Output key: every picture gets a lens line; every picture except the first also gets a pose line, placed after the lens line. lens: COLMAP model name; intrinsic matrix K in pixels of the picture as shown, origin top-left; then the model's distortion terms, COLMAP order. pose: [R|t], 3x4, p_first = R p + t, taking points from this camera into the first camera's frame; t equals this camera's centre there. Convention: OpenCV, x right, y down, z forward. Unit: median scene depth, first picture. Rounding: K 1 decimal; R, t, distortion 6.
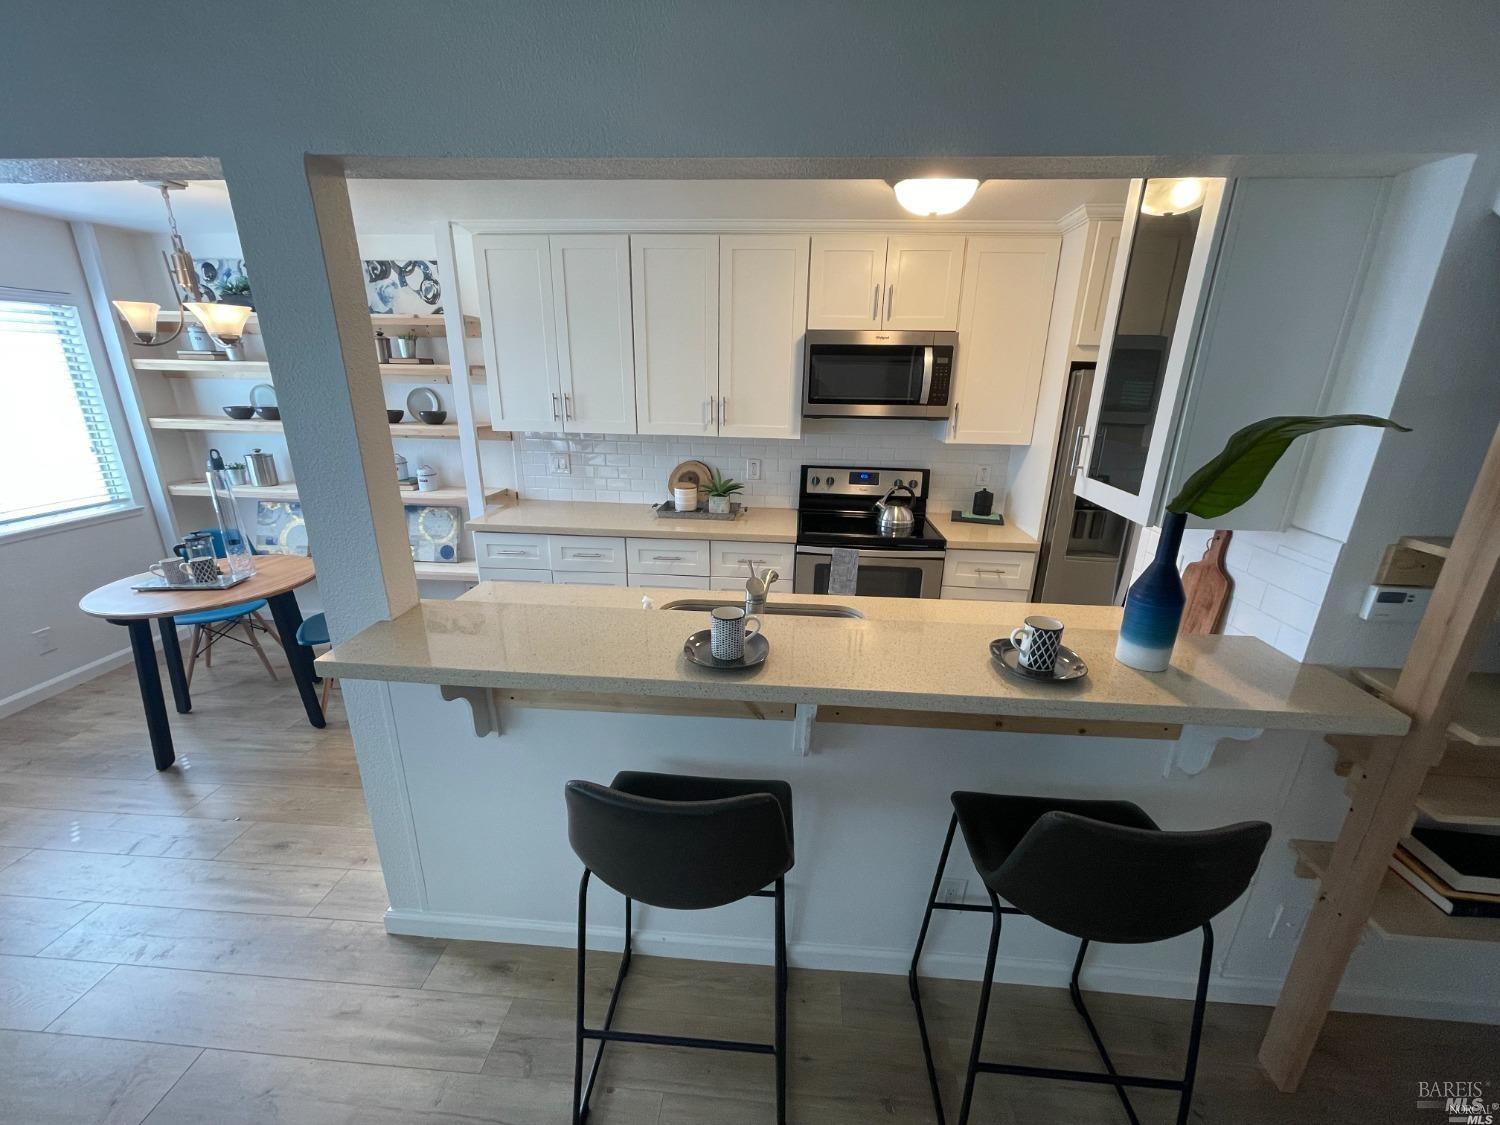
lens RADIAL K [[601.9, 0, 751.5], [0, 601.9, 570.5], [0, 0, 1]] dist [-0.007613, 0.000644]
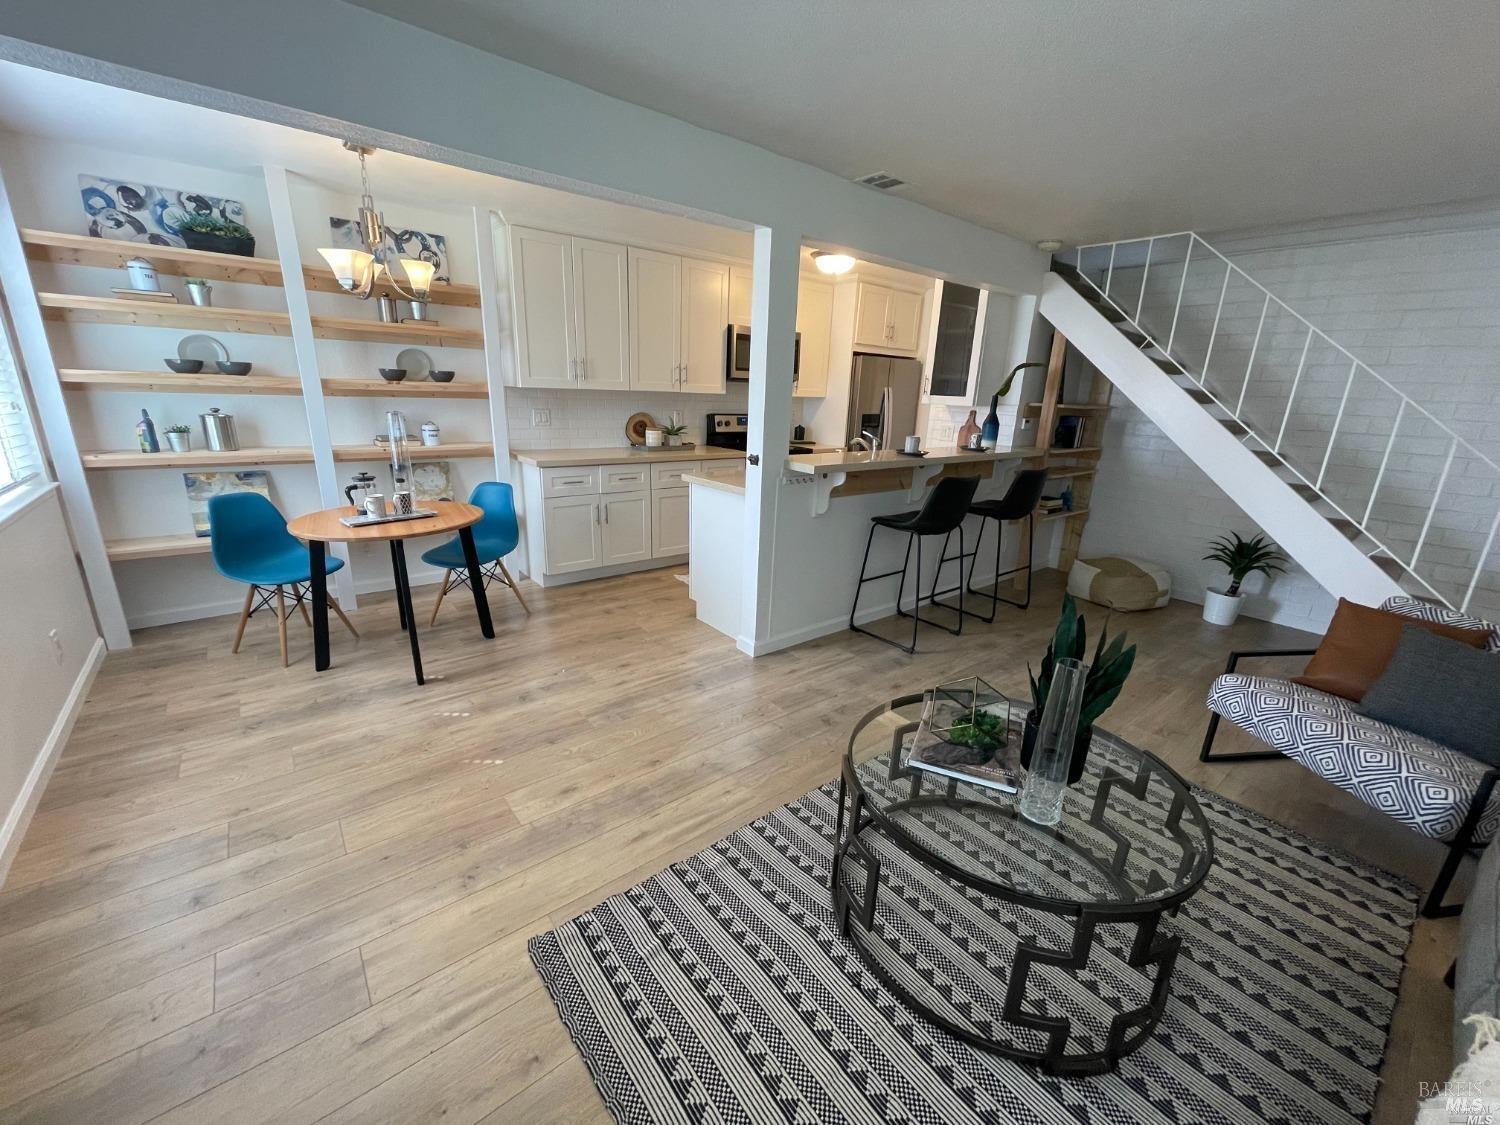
lens RADIAL K [[601.9, 0, 751.5], [0, 601.9, 570.5], [0, 0, 1]] dist [-0.007613, 0.000644]
pose [[0.728003, -0.189268, 0.658931, -0.974982], [0.191377, 0.979033, 0.069775, 0.134406], [-0.658321, 0.075308, 0.748960, -0.182995]]
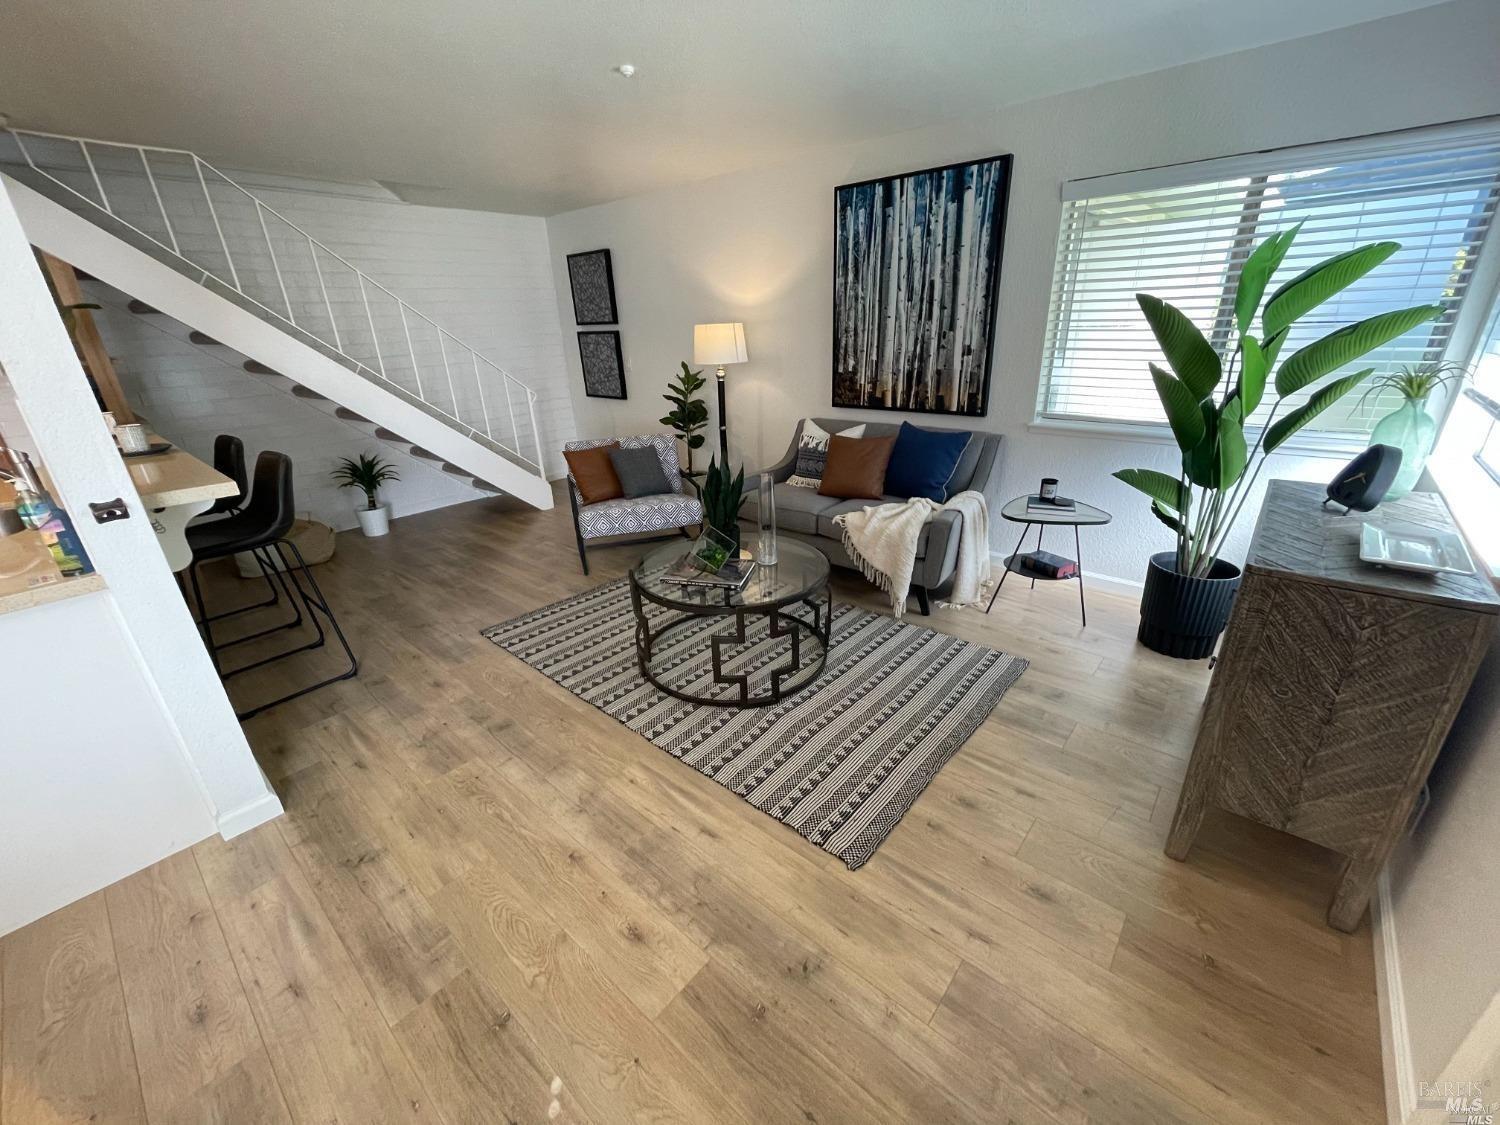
lens RADIAL K [[601.9, 0, 751.5], [0, 601.9, 570.5], [0, 0, 1]] dist [-0.007613, 0.000644]
pose [[-0.804695, -0.219985, 0.551427, -1.005608], [0.204414, 0.769360, 0.605227, -0.113808], [-0.557387, 0.599743, -0.574132, 0.507865]]
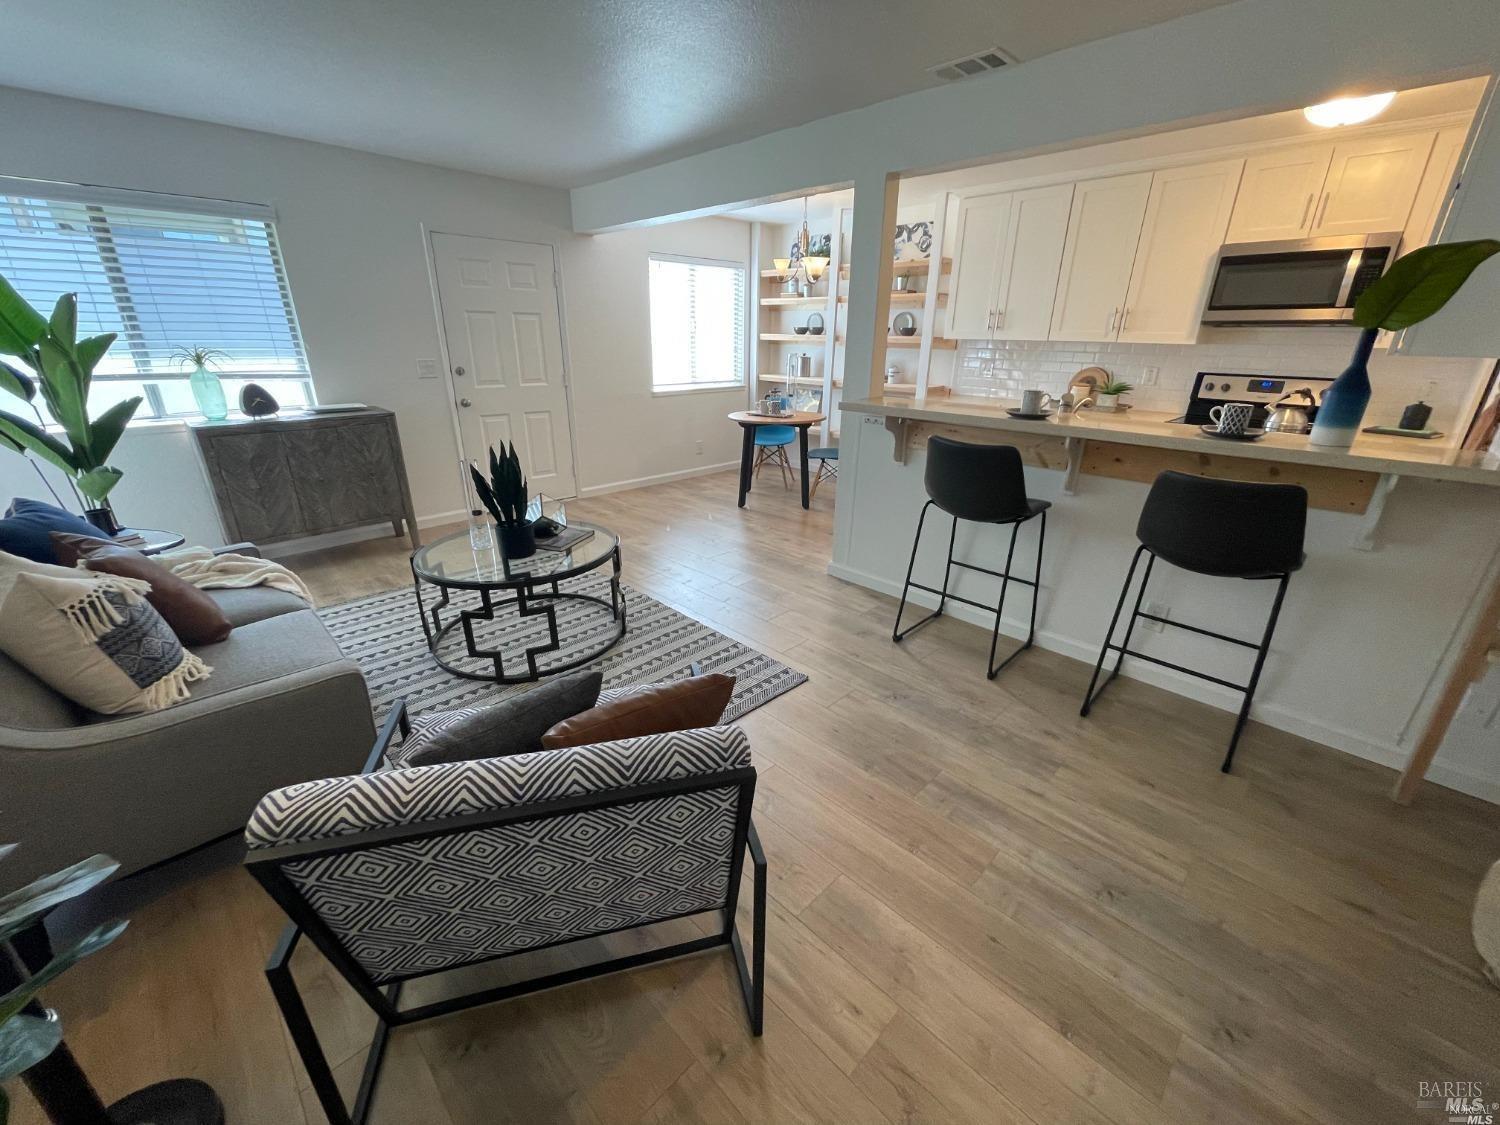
lens RADIAL K [[601.9, 0, 751.5], [0, 601.9, 570.5], [0, 0, 1]] dist [-0.007613, 0.000644]
pose [[0.757792, 0.230038, -0.610601, 0.233414], [-0.200767, 0.972597, 0.117252, 0.235768], [0.620841, 0.033736, 0.783210, -0.404870]]
